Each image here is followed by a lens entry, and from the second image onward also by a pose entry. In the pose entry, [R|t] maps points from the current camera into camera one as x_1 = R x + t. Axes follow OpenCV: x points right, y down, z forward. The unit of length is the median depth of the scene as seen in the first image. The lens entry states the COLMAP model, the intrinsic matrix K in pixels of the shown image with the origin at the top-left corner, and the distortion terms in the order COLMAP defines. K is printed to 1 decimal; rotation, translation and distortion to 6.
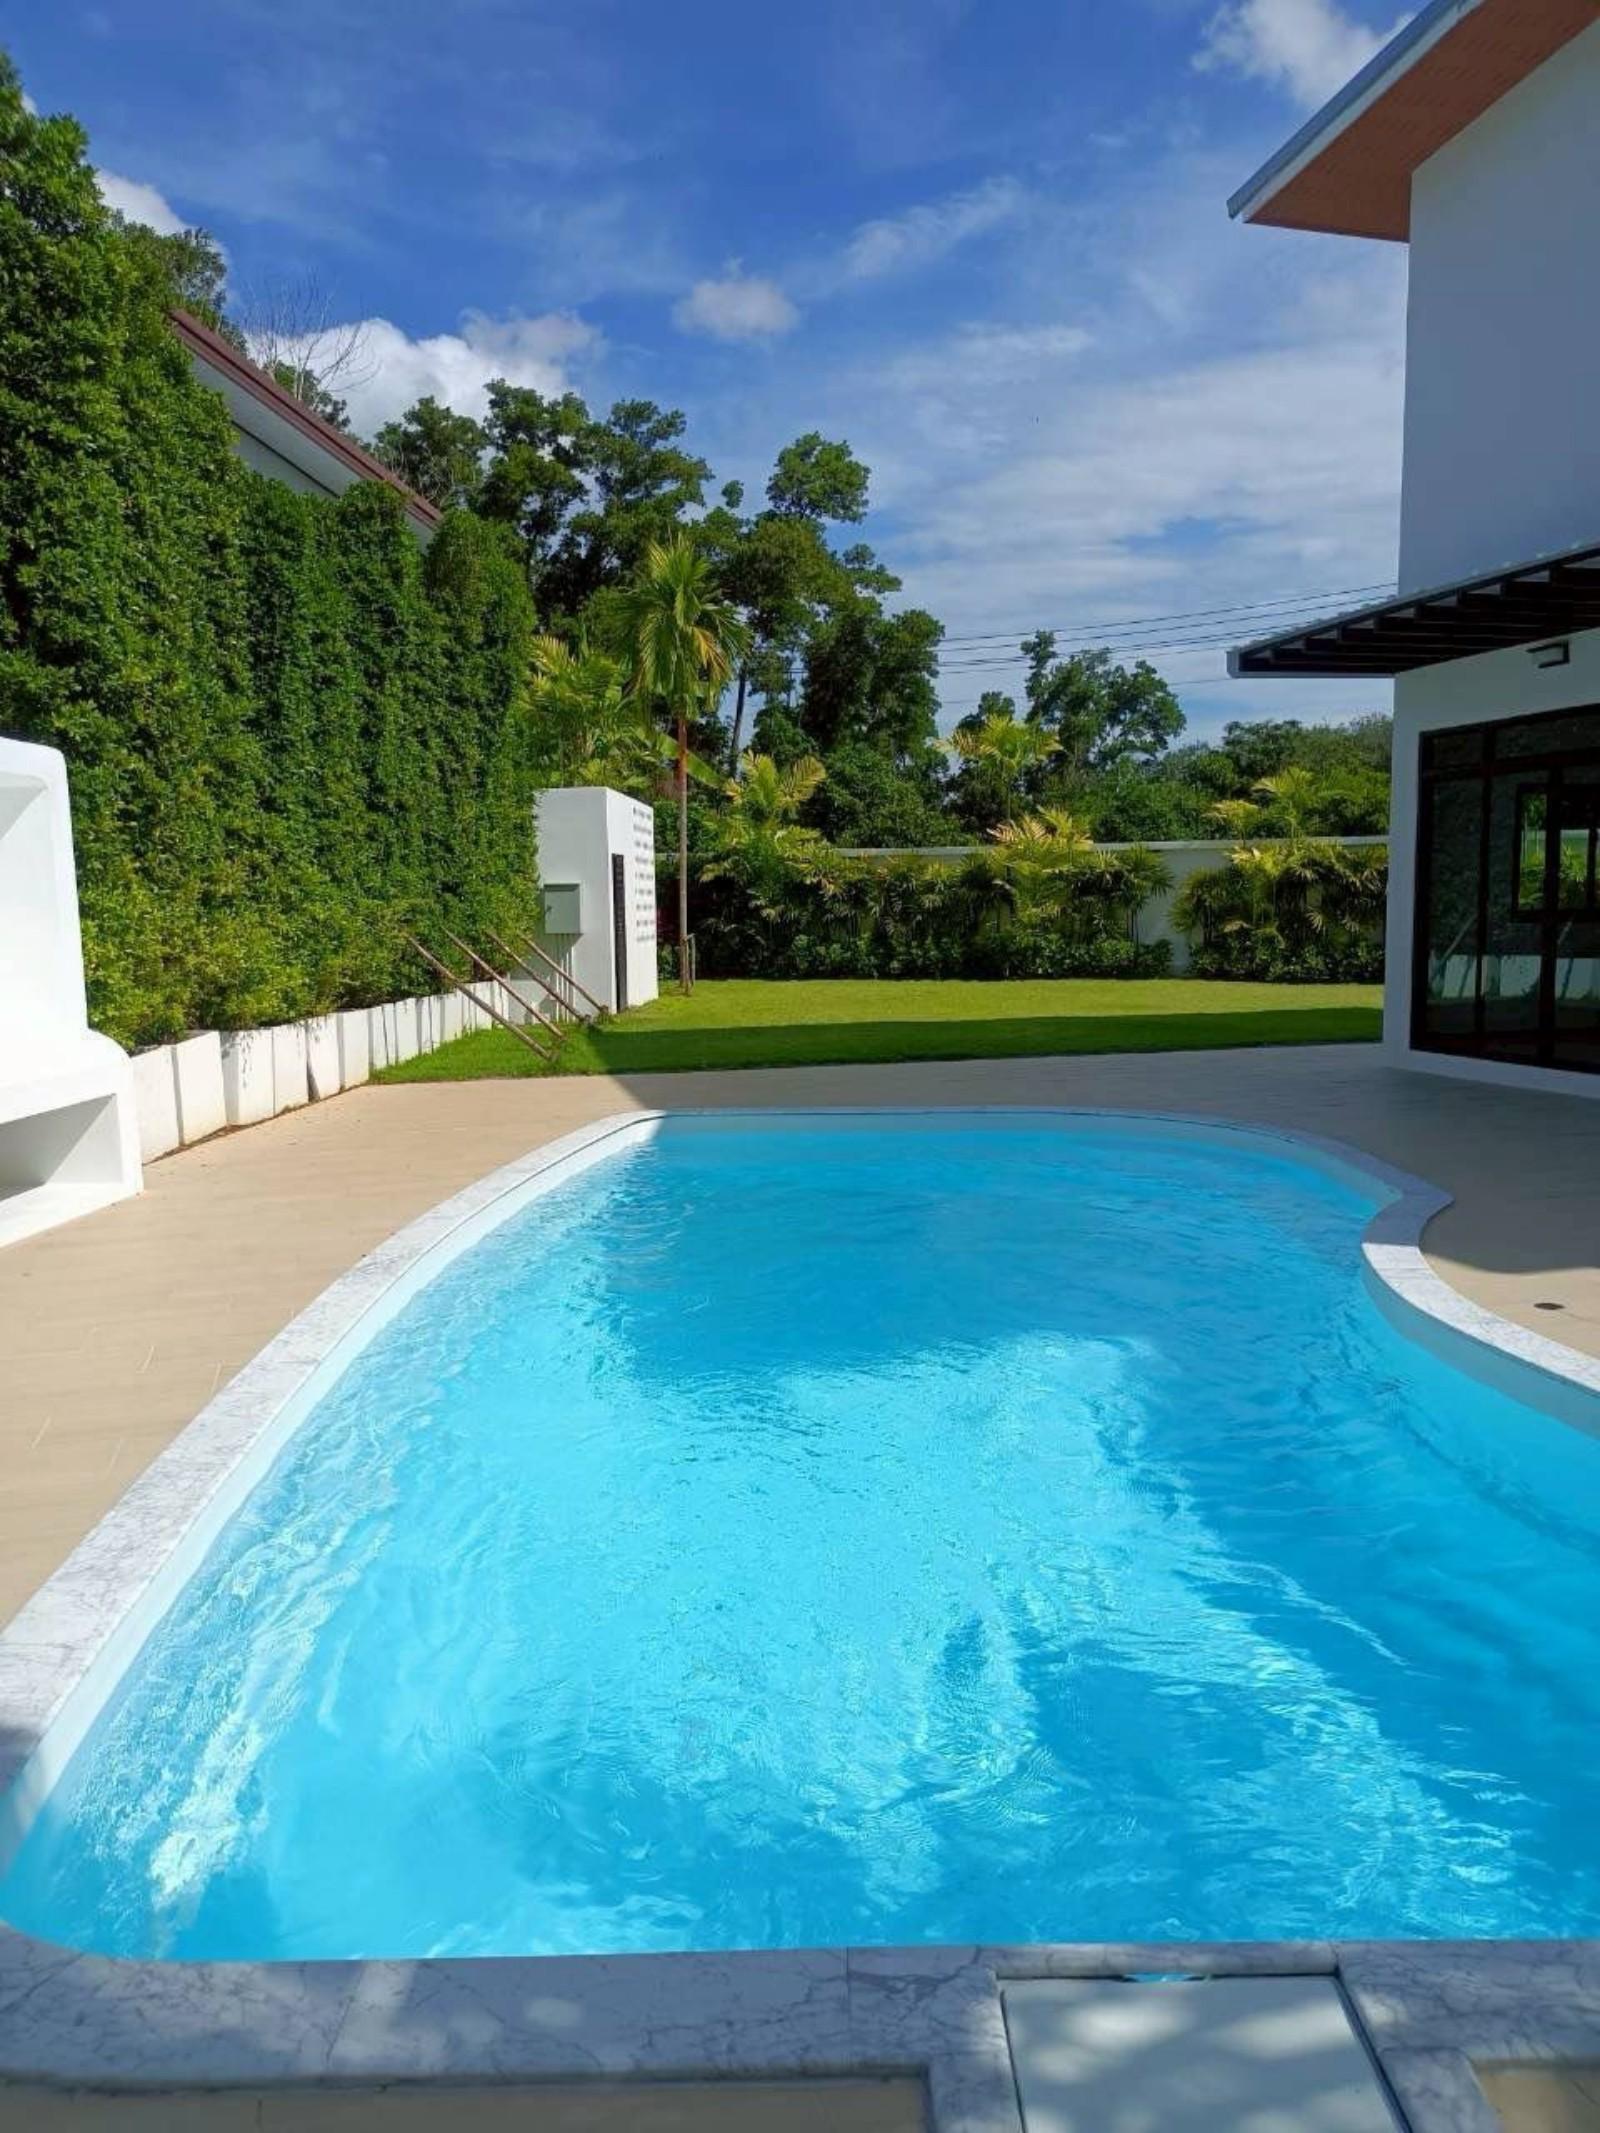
lens RADIAL K [[1606.0, 0, 800.0], [0, 1606.0, 1066.5], [0, 0, 1]] dist [0.000306, 0.000406]
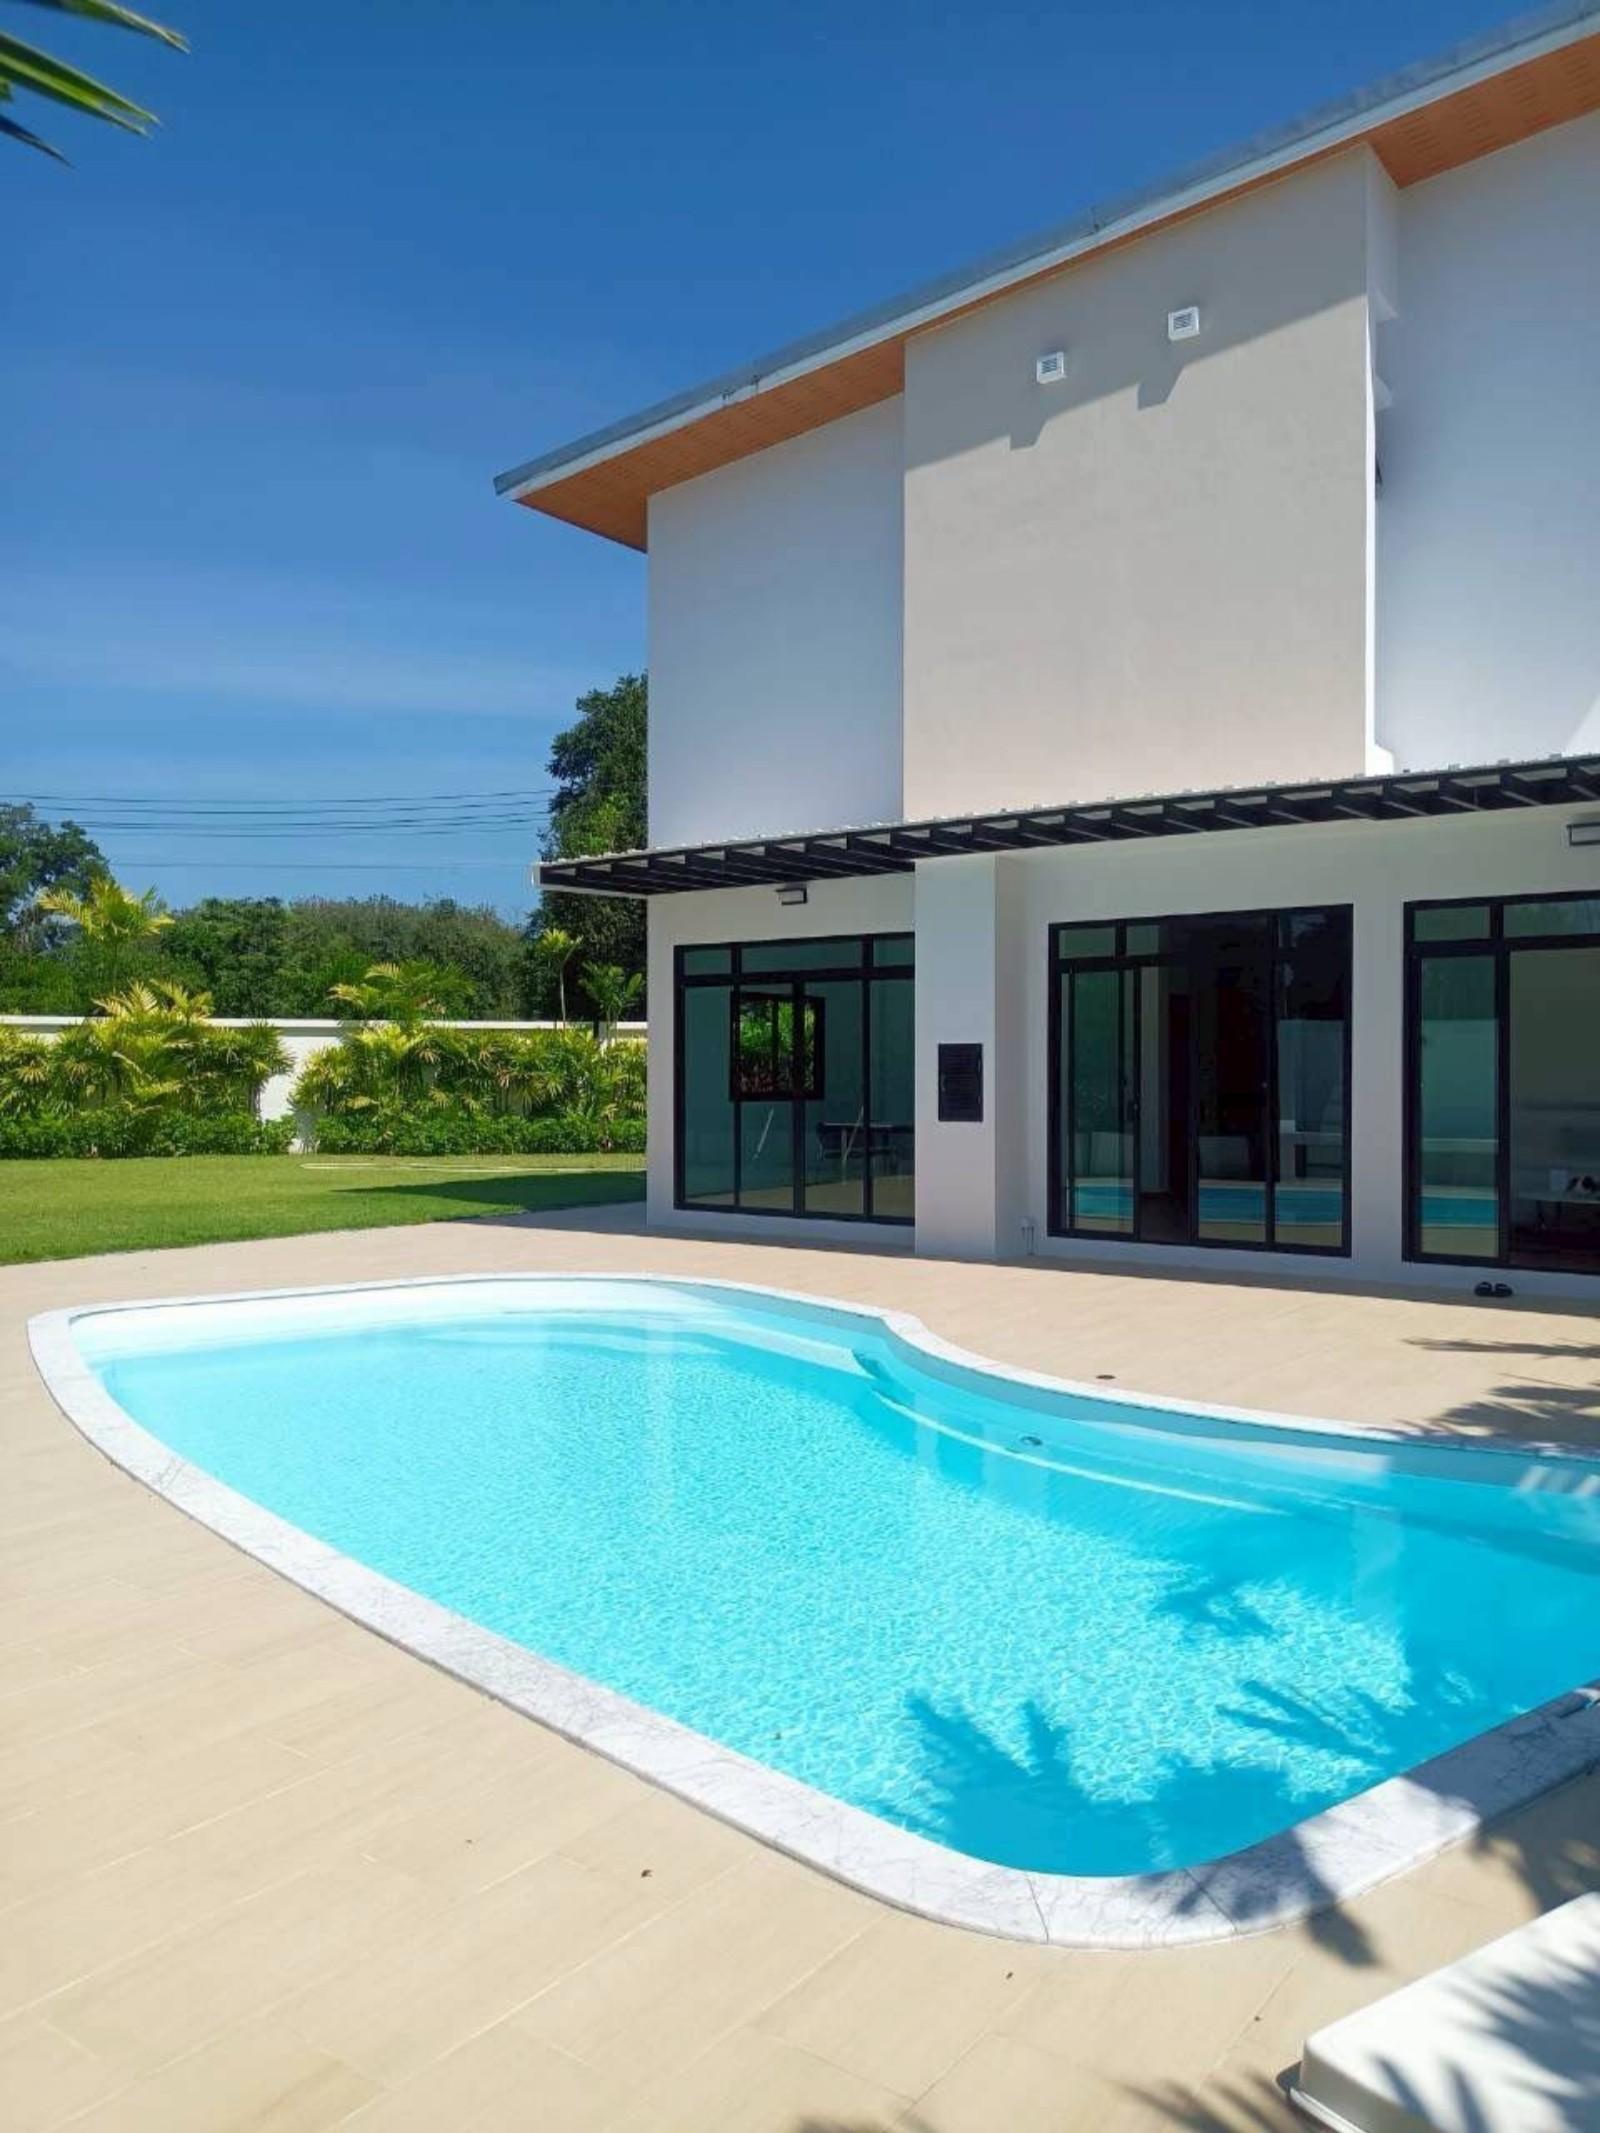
lens RADIAL K [[1607.4, 0, 800.0], [0, 1607.4, 1066.5], [0, 0, 1]] dist [0.035627, -0.001397]
pose [[0.788778, 0.009255, 0.614609, -0.149020], [0.056109, 0.994628, -0.086987, -0.003509], [-0.612112, 0.103099, 0.784021, 0.000062]]
